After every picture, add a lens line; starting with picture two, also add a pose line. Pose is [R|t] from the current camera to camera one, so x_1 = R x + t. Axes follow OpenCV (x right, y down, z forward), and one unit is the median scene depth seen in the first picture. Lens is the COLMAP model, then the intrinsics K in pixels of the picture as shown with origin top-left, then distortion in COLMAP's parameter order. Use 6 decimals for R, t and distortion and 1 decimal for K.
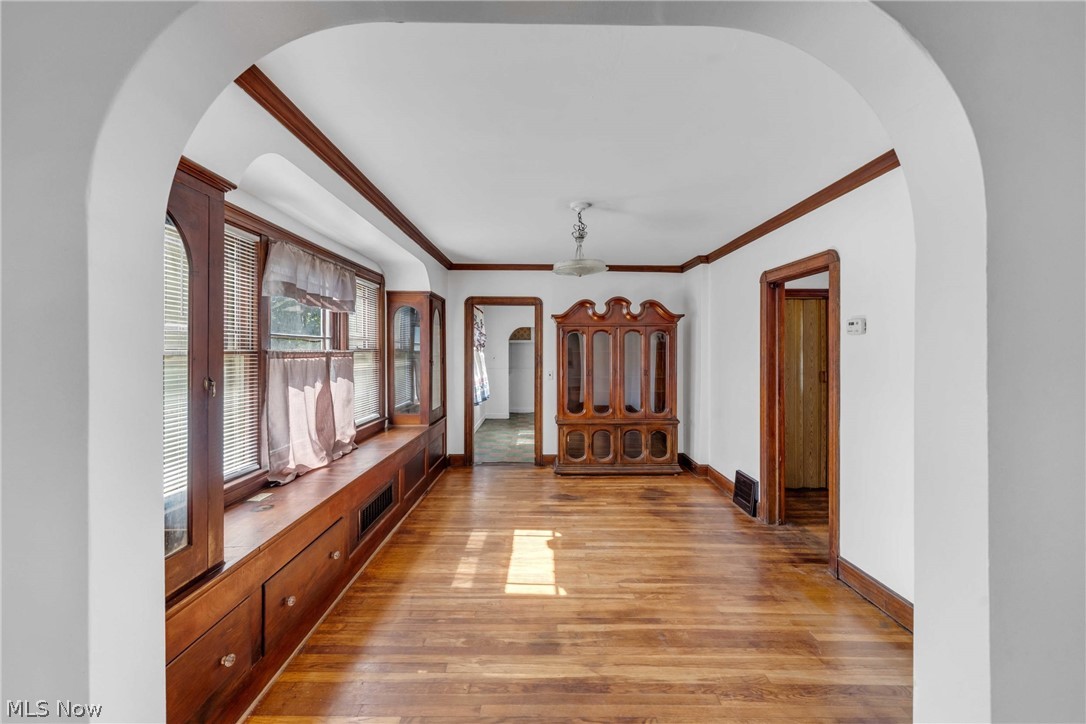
lens RADIAL K [[450.8, 0, 537.6], [0, 450.8, 355.4], [0, 0, 1]] dist [-0.001134, -0.000173]
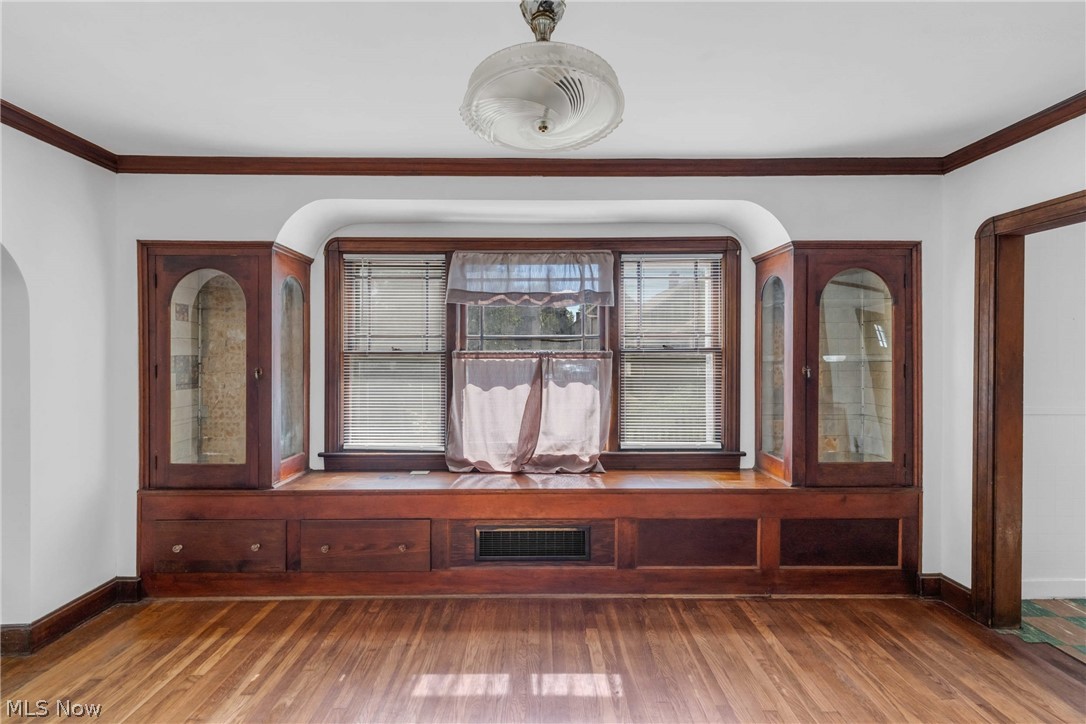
lens RADIAL K [[450.8, 0, 539.8], [0, 450.8, 358.0], [0, 0, 1]] dist [-0.001134, -0.000173]
pose [[-0.002824, 0.005103, -0.999983, 0.438415], [-0.006007, 0.999969, 0.005120, -0.001621], [0.999978, 0.006021, -0.002793, 0.982269]]
